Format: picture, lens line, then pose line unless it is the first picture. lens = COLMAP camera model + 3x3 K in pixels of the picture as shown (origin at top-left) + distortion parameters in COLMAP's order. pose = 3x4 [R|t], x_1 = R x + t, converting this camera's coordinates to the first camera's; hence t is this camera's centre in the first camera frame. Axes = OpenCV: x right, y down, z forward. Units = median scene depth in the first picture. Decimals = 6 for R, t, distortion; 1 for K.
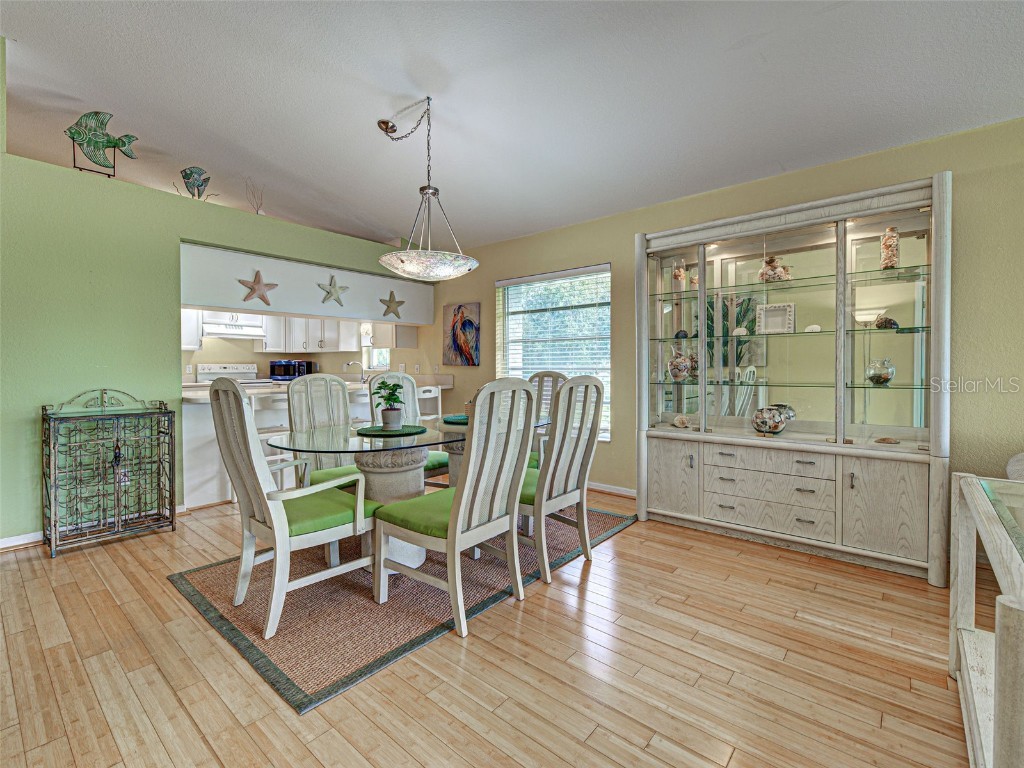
lens RADIAL K [[460.5, 0, 510.6], [0, 460.5, 377.6], [0, 0, 1]] dist [0.012731, -0.003558]
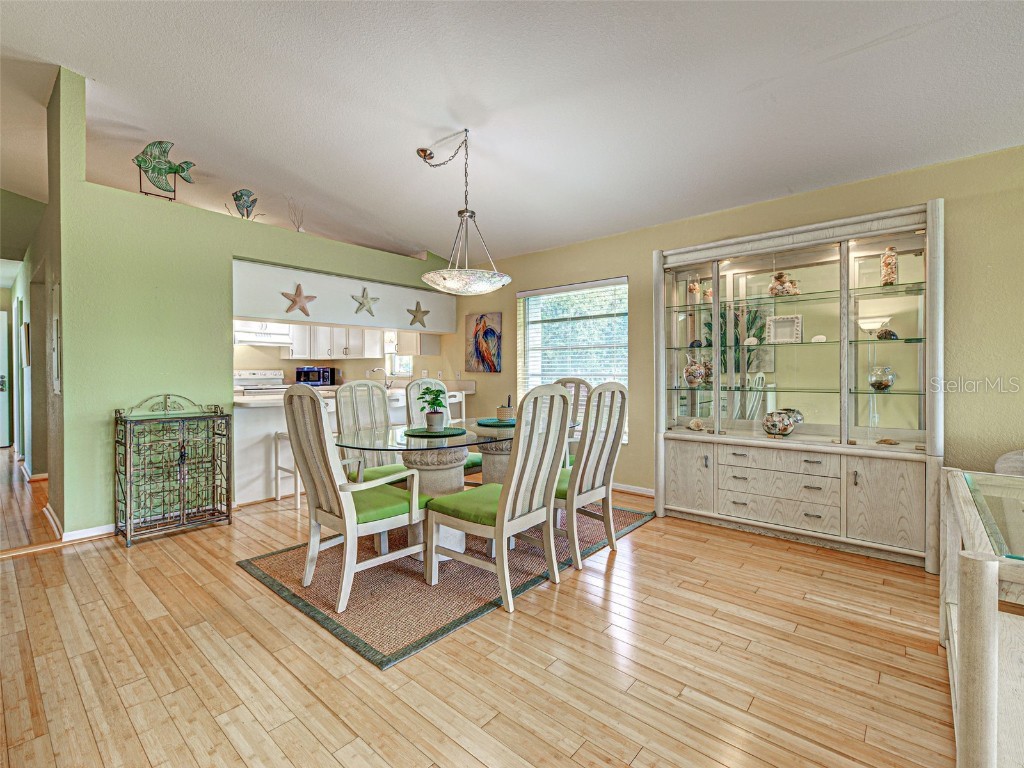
lens RADIAL K [[460.5, 0, 511.2], [0, 460.5, 379.5], [0, 0, 1]] dist [0.012731, -0.003558]
pose [[0.999959, -0.000291, -0.009030, -0.062036], [0.000230, 0.999977, -0.006818, -0.002993], [0.009032, 0.006816, 0.999936, -0.096661]]
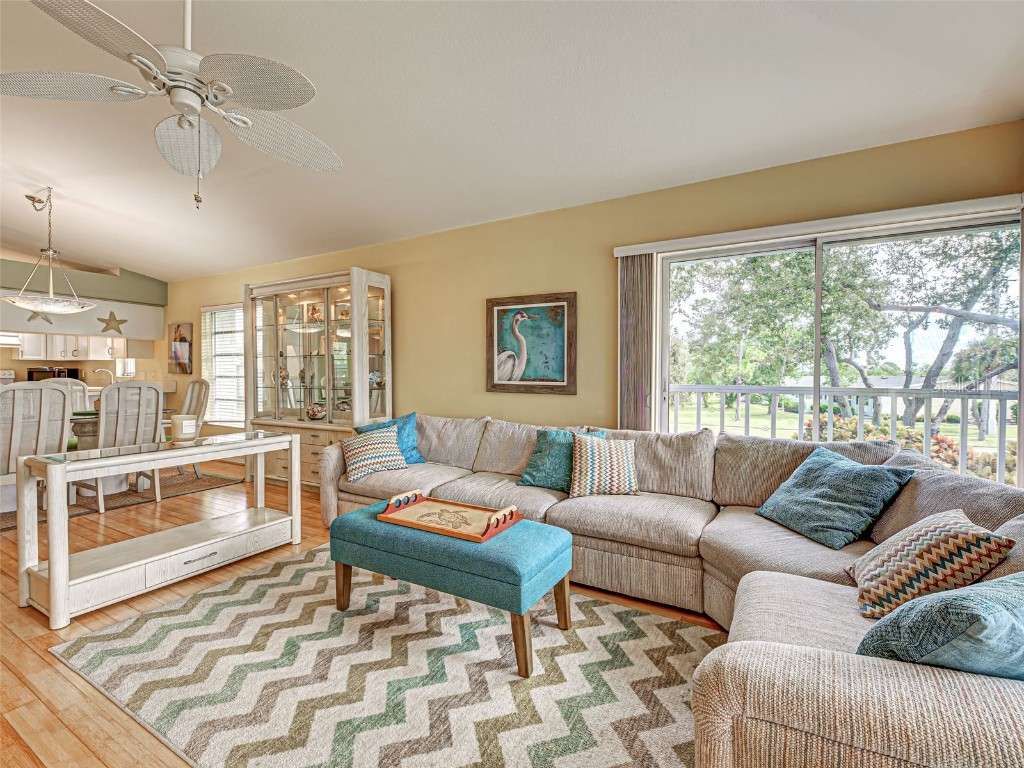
lens RADIAL K [[460.5, 0, 515.5], [0, 460.5, 385.1], [0, 0, 1]] dist [0.012731, -0.003558]
pose [[0.983503, 0.004512, 0.180835, 1.009460], [-0.004182, 0.999989, -0.002203, 0.006542], [-0.180843, 0.001411, 0.983511, -0.697692]]
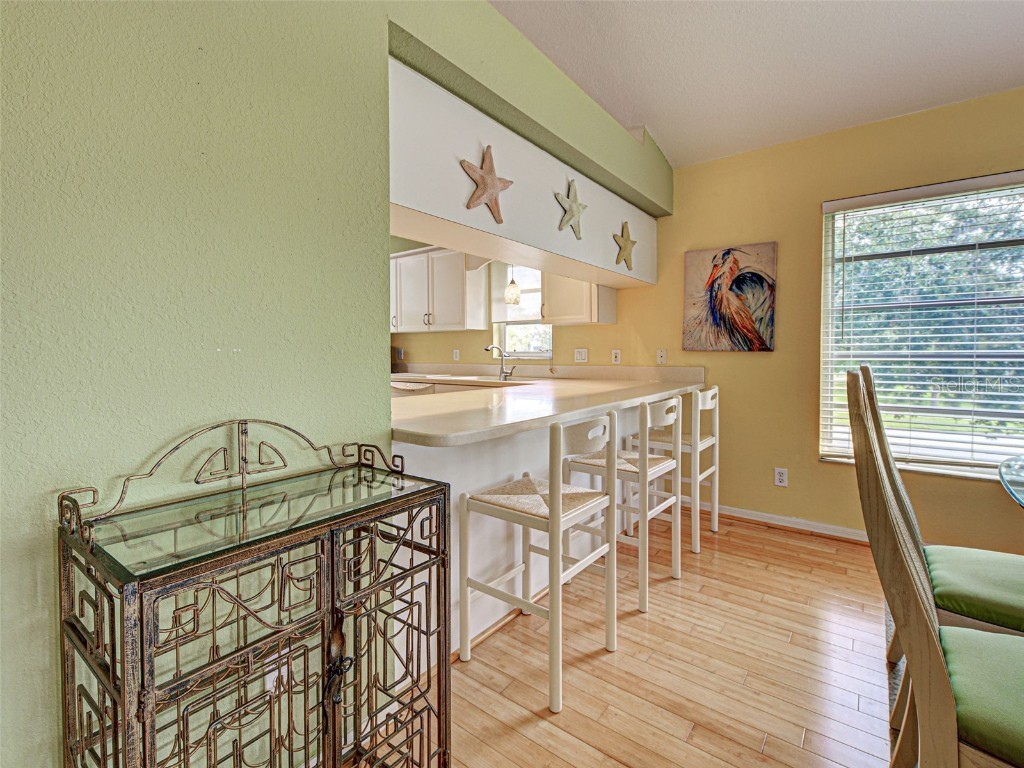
lens RADIAL K [[460.5, 0, 485.3], [0, 460.5, 375.1], [0, 0, 1]] dist [0.012731, -0.003558]
pose [[0.999418, -0.001419, 0.034086, -0.807066], [0.000657, 0.999750, 0.022348, -0.015150], [-0.034109, -0.022312, 0.999169, 0.758597]]
